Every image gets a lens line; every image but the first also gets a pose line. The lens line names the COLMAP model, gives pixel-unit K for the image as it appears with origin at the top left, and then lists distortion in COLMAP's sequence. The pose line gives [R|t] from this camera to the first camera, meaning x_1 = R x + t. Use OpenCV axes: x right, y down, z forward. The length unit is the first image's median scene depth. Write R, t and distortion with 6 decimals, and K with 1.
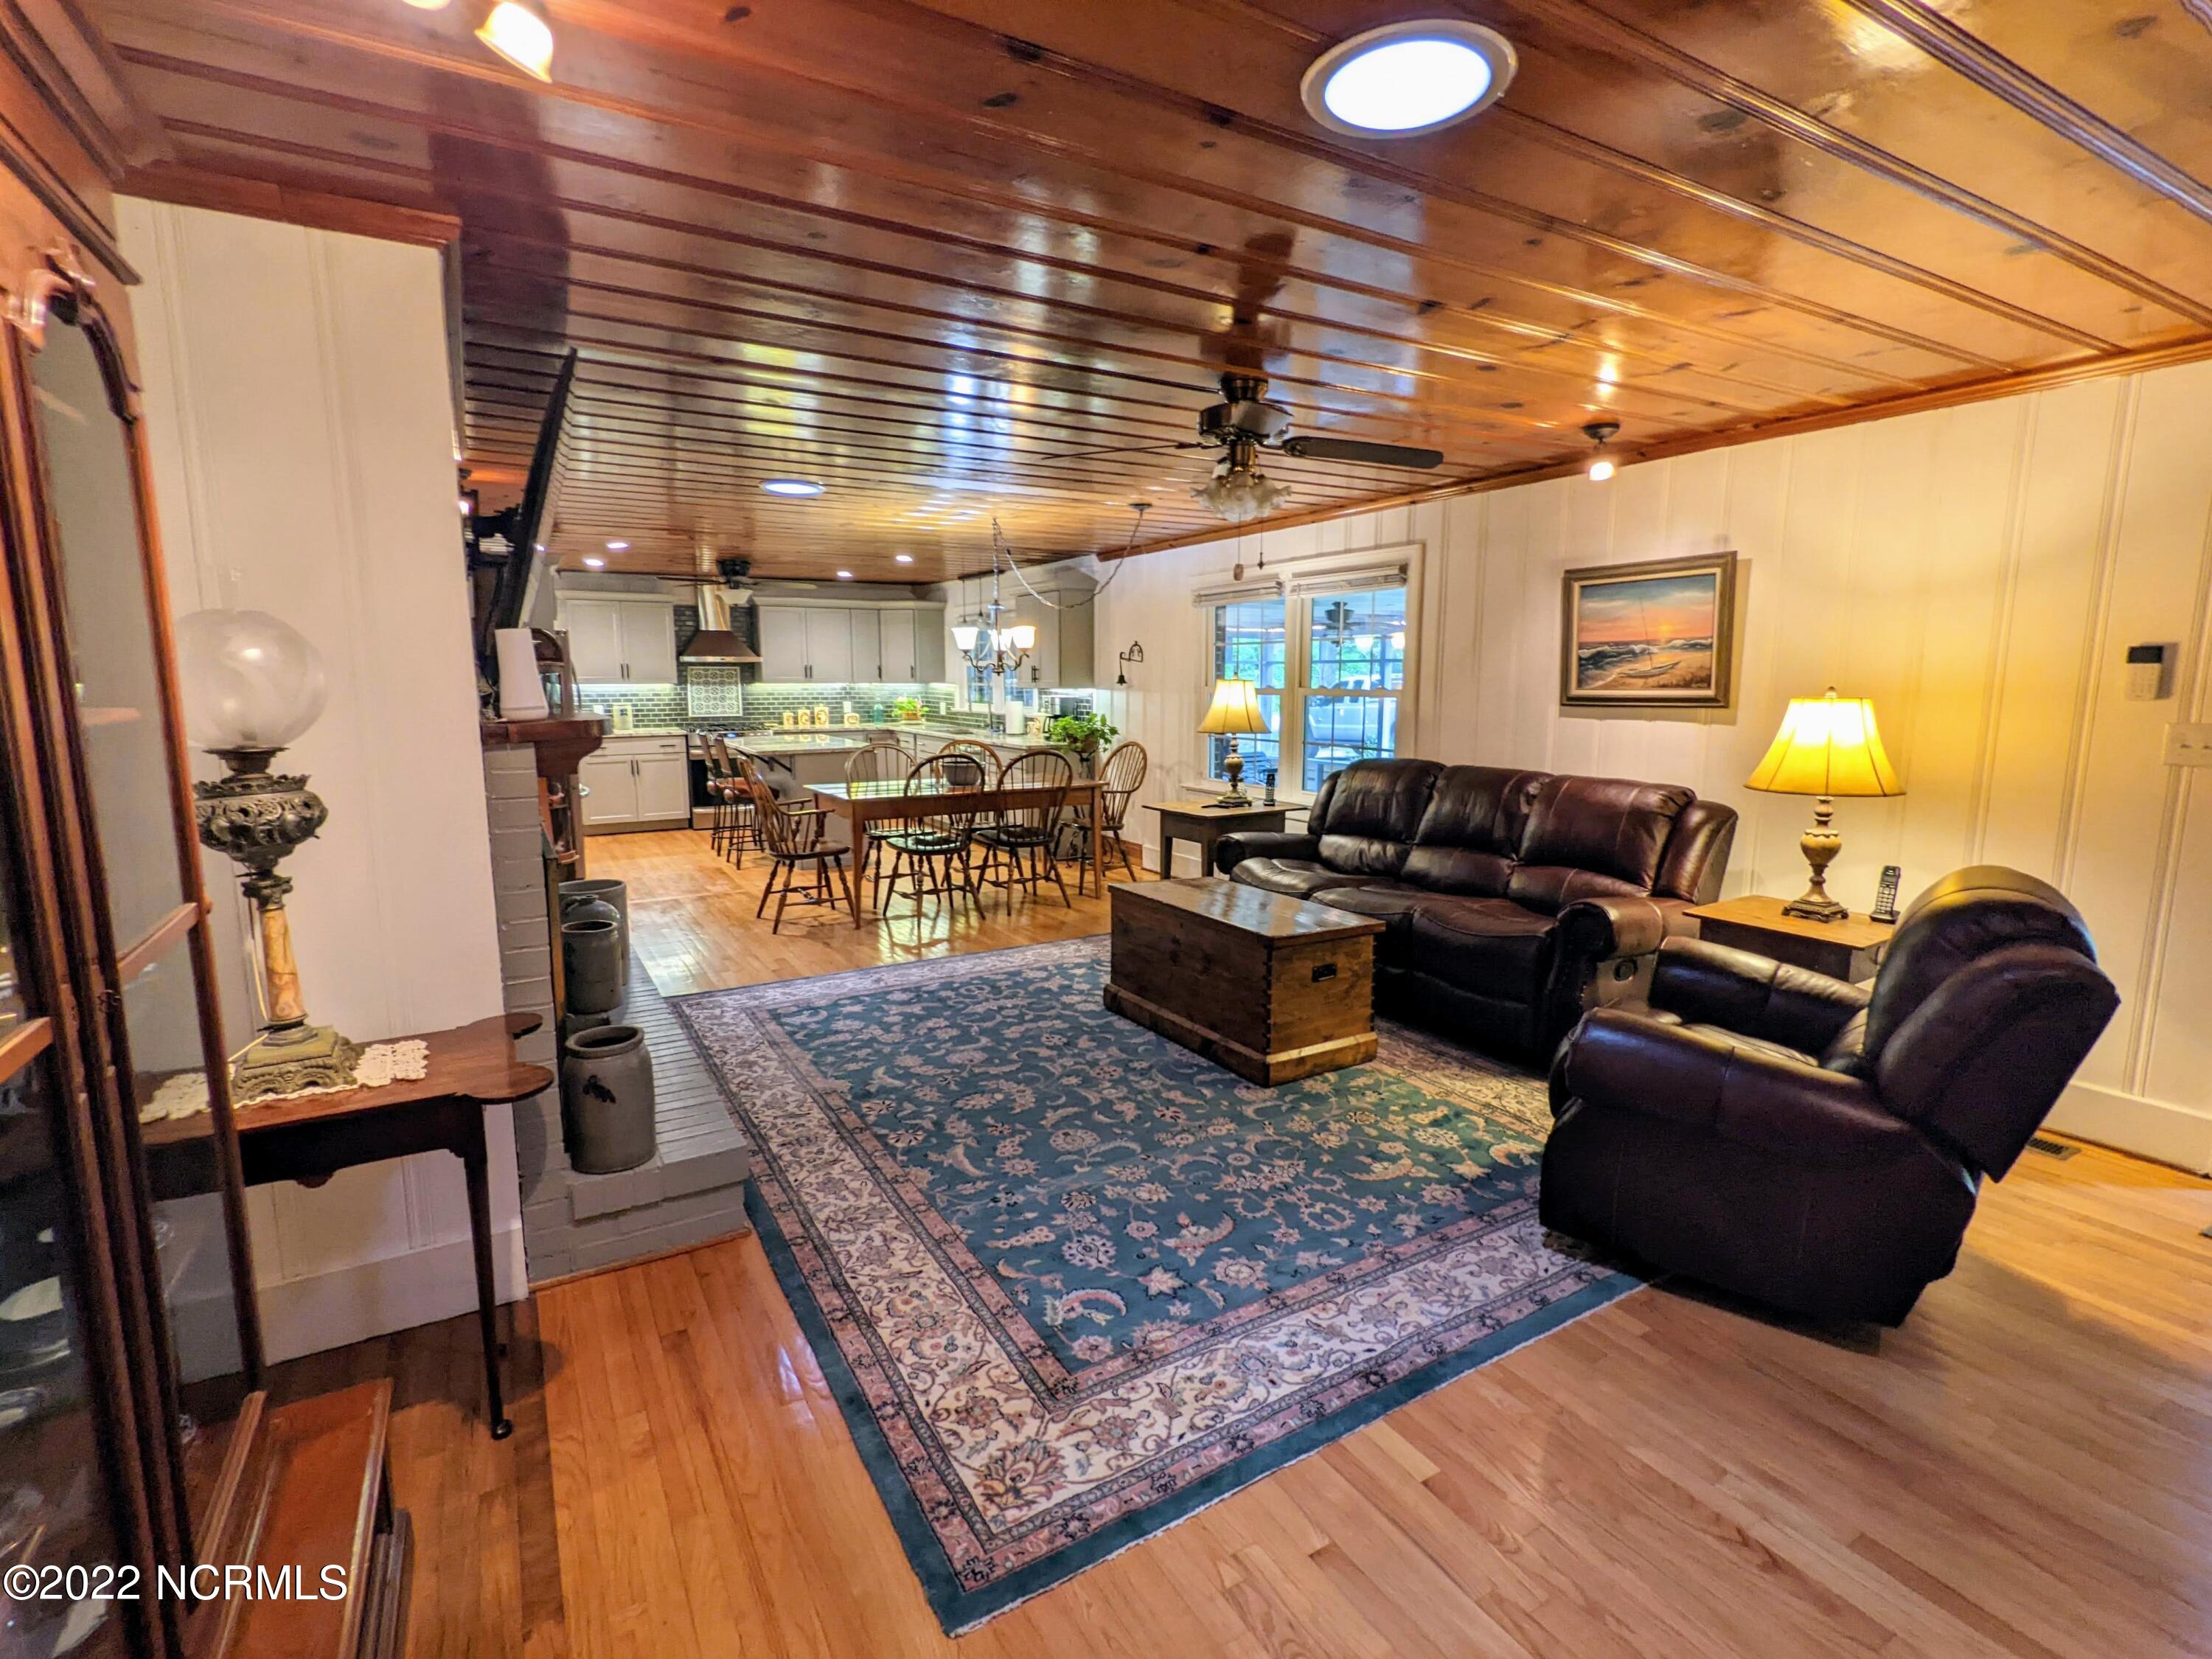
lens RADIAL K [[1047.6, 0, 1102.2], [0, 1047.6, 817.4], [0, 0, 1]] dist [-0.000448, 0.002916]
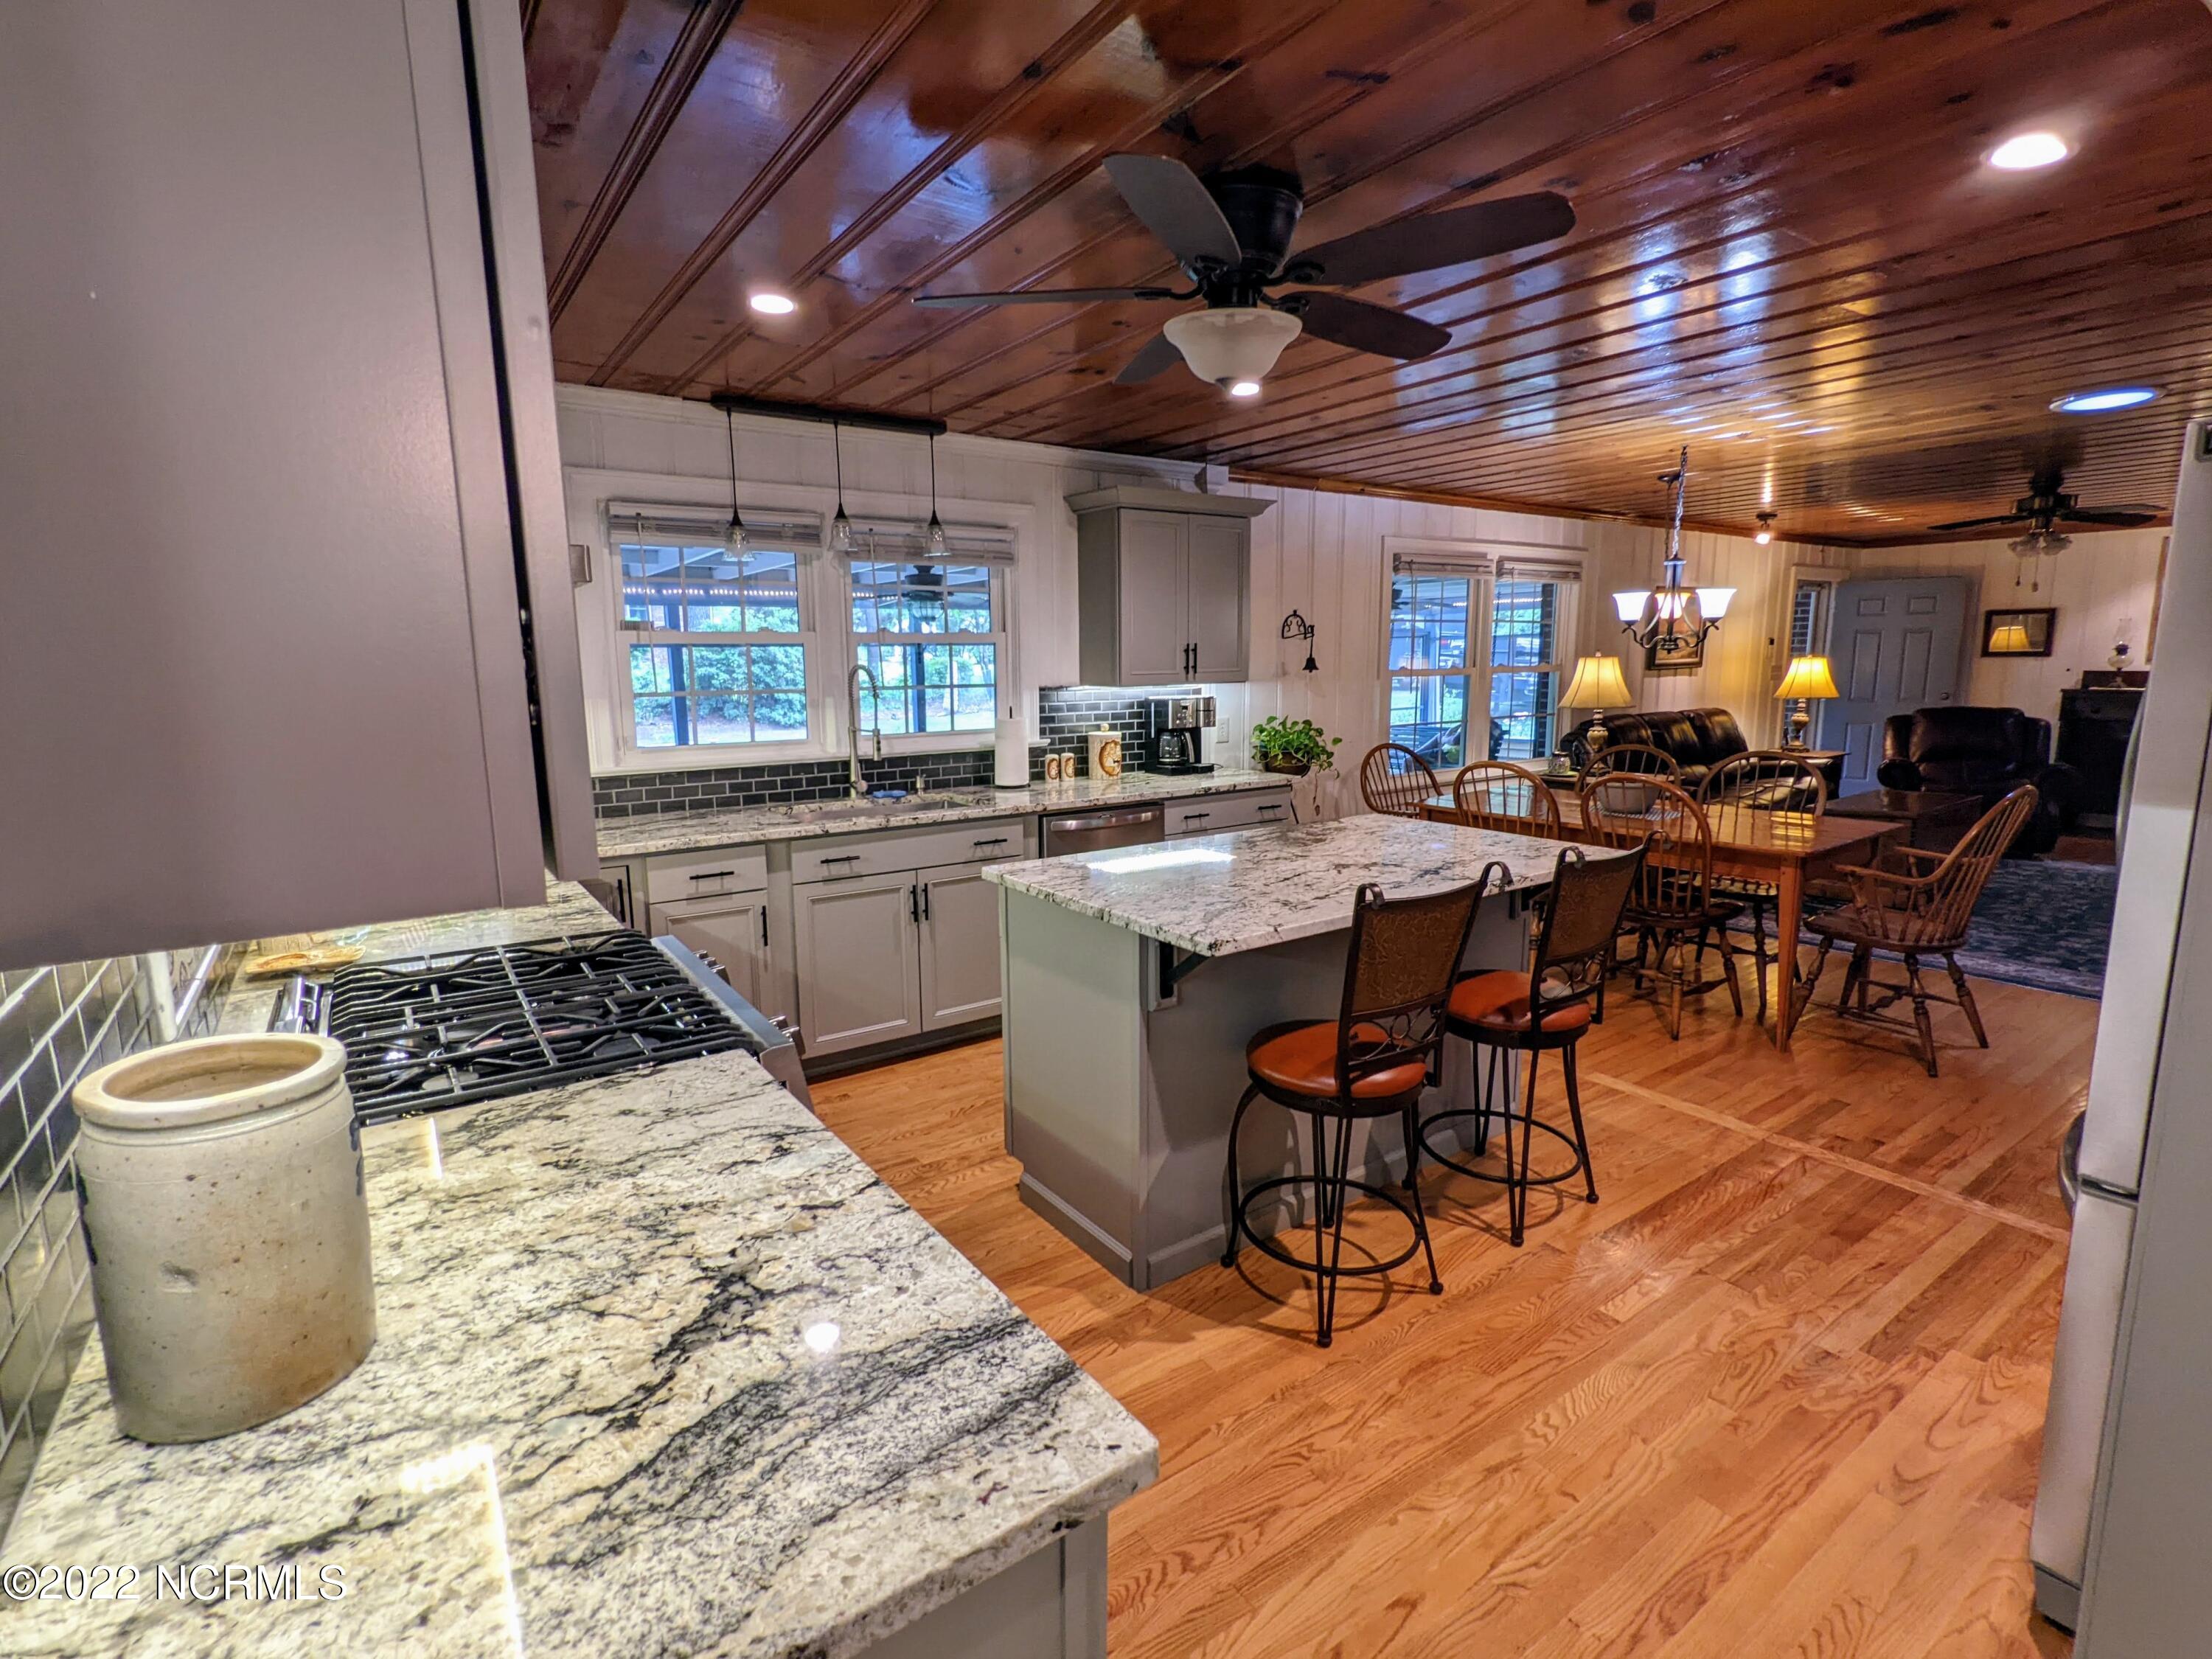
lens RADIAL K [[1047.6, 0, 1102.6], [0, 1047.6, 836.3], [0, 0, 1]] dist [-0.000448, 0.002916]
pose [[-0.083311, -0.166407, 0.982532, -0.517892], [0.149059, 0.972786, 0.177395, -0.124515], [-0.985313, 0.161234, -0.056239, 0.903551]]
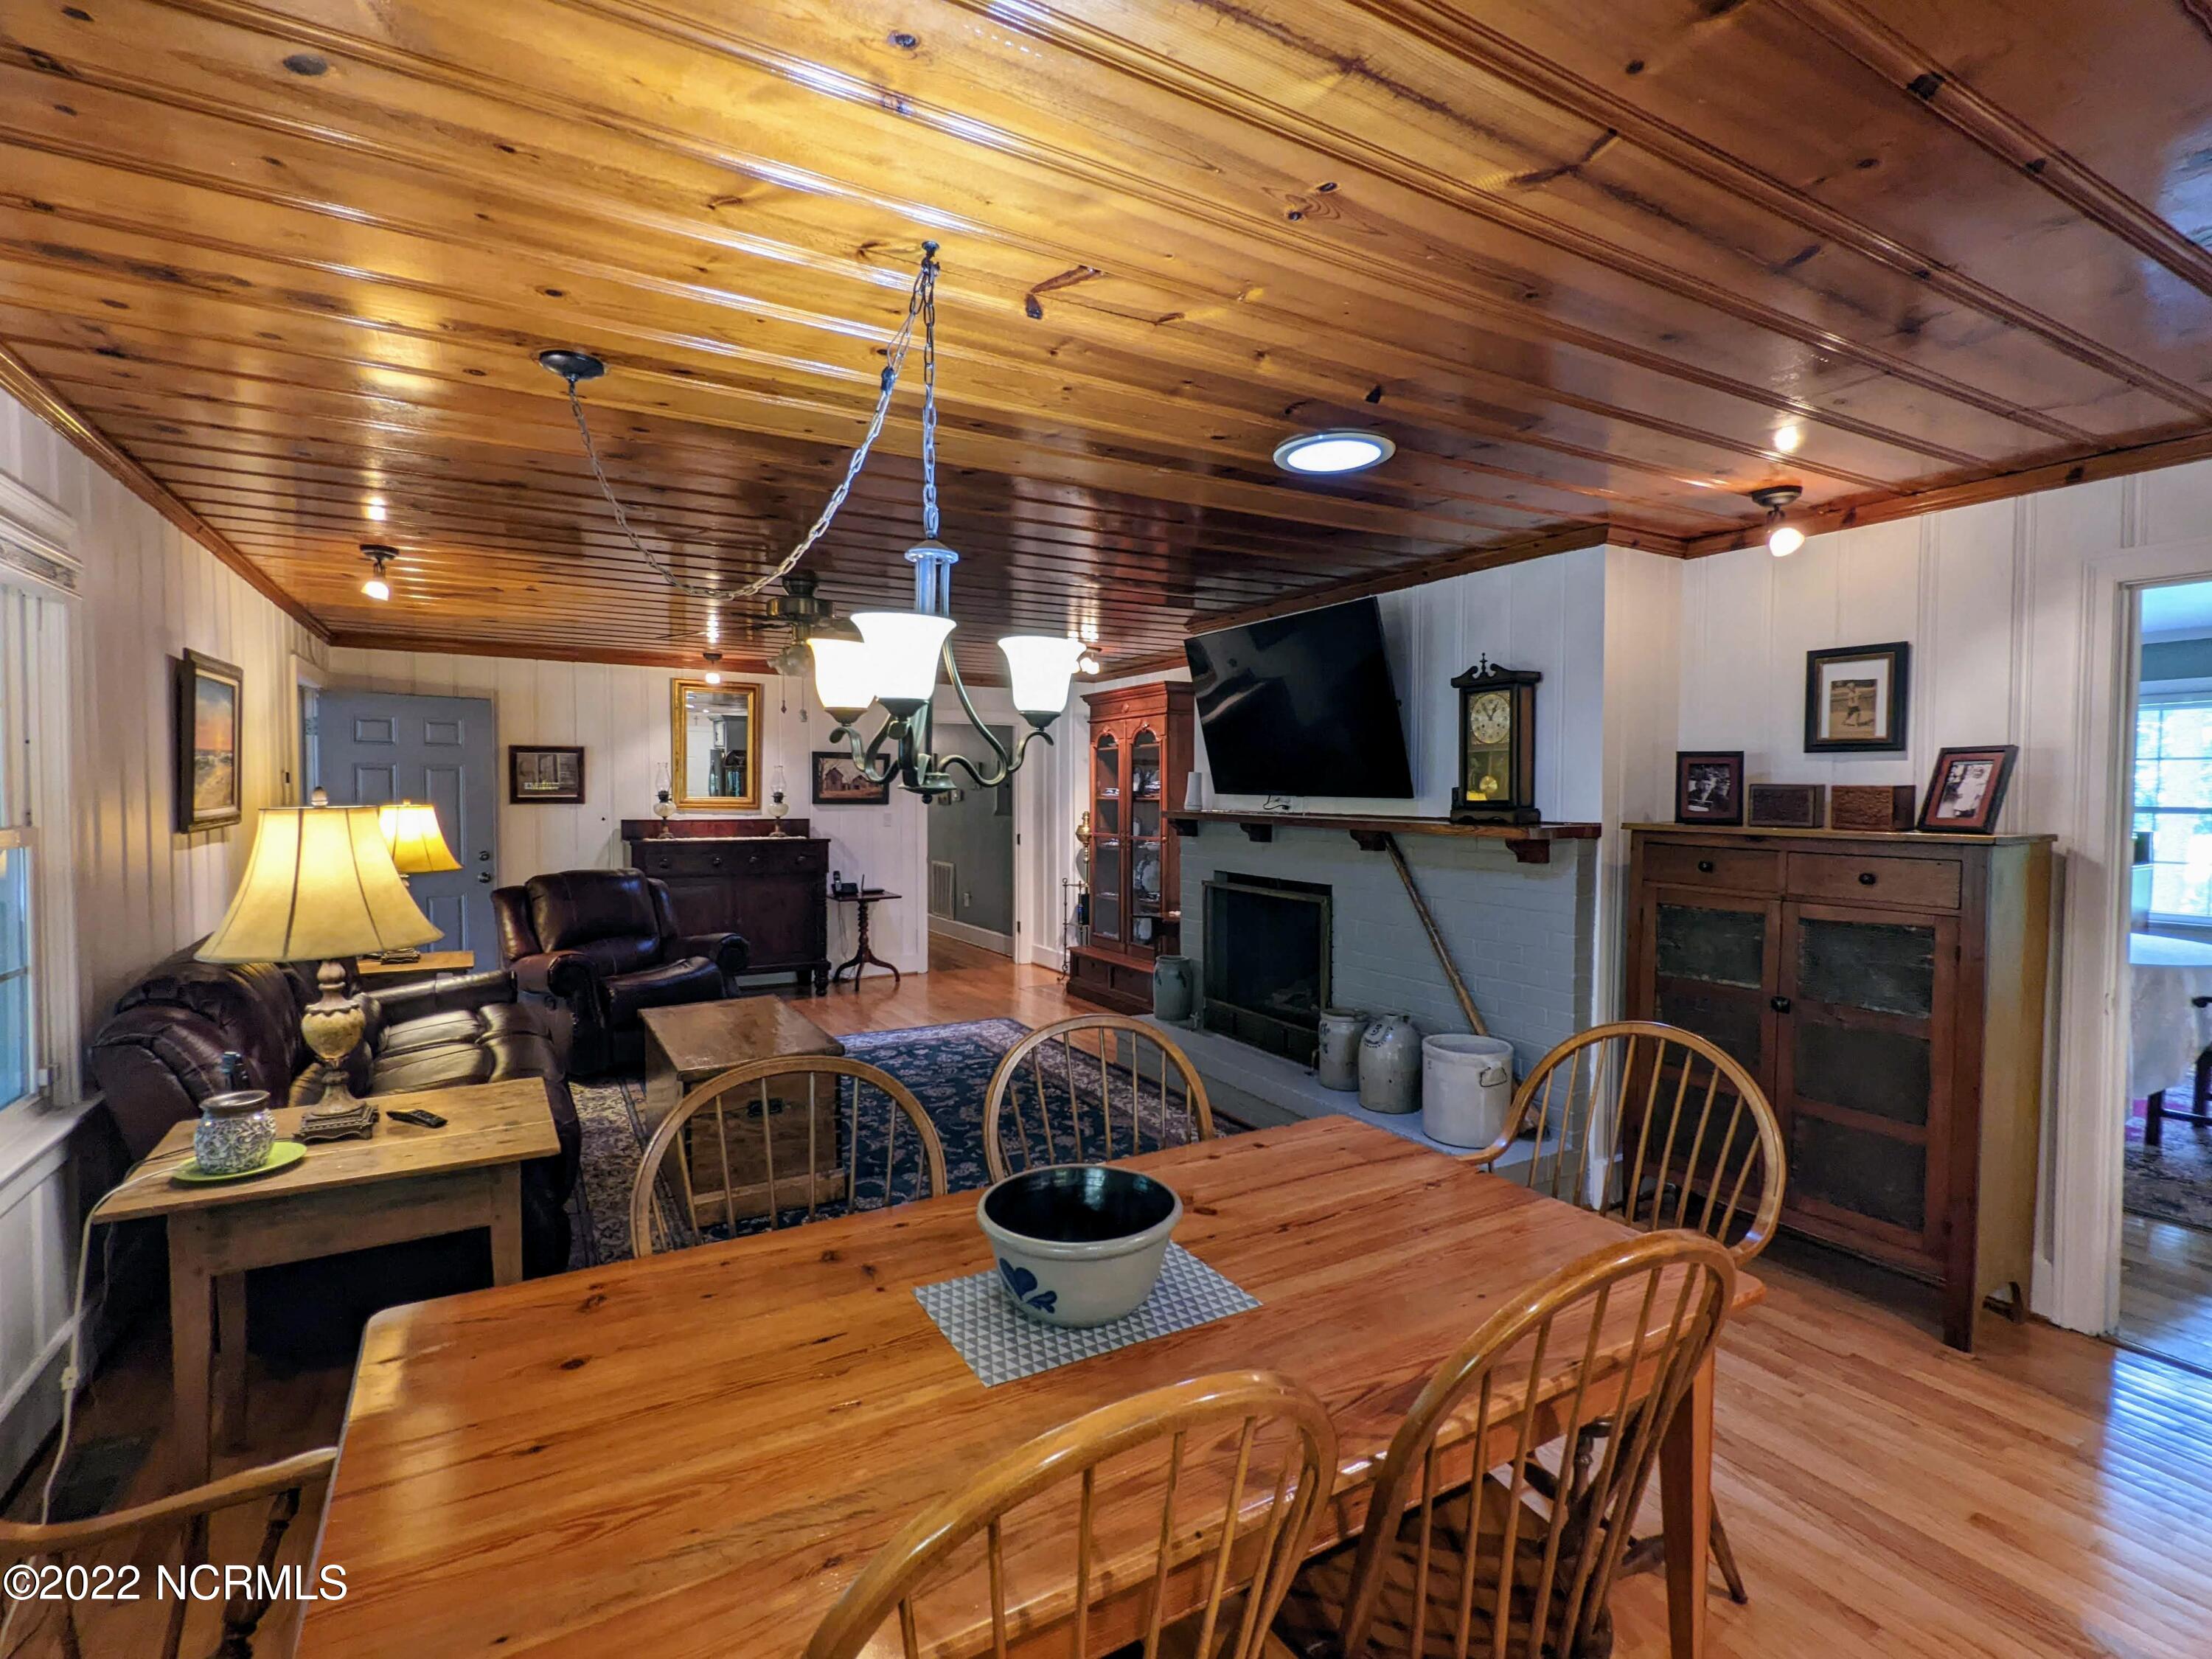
lens RADIAL K [[1047.6, 0, 1107.9], [0, 1047.6, 833.6], [0, 0, 1]] dist [-0.000448, 0.002916]
pose [[-0.999948, -0.003078, 0.009725, -0.093869], [-0.001302, 0.984104, 0.177588, -0.108521], [-0.010117, 0.177566, -0.984057, 0.783437]]
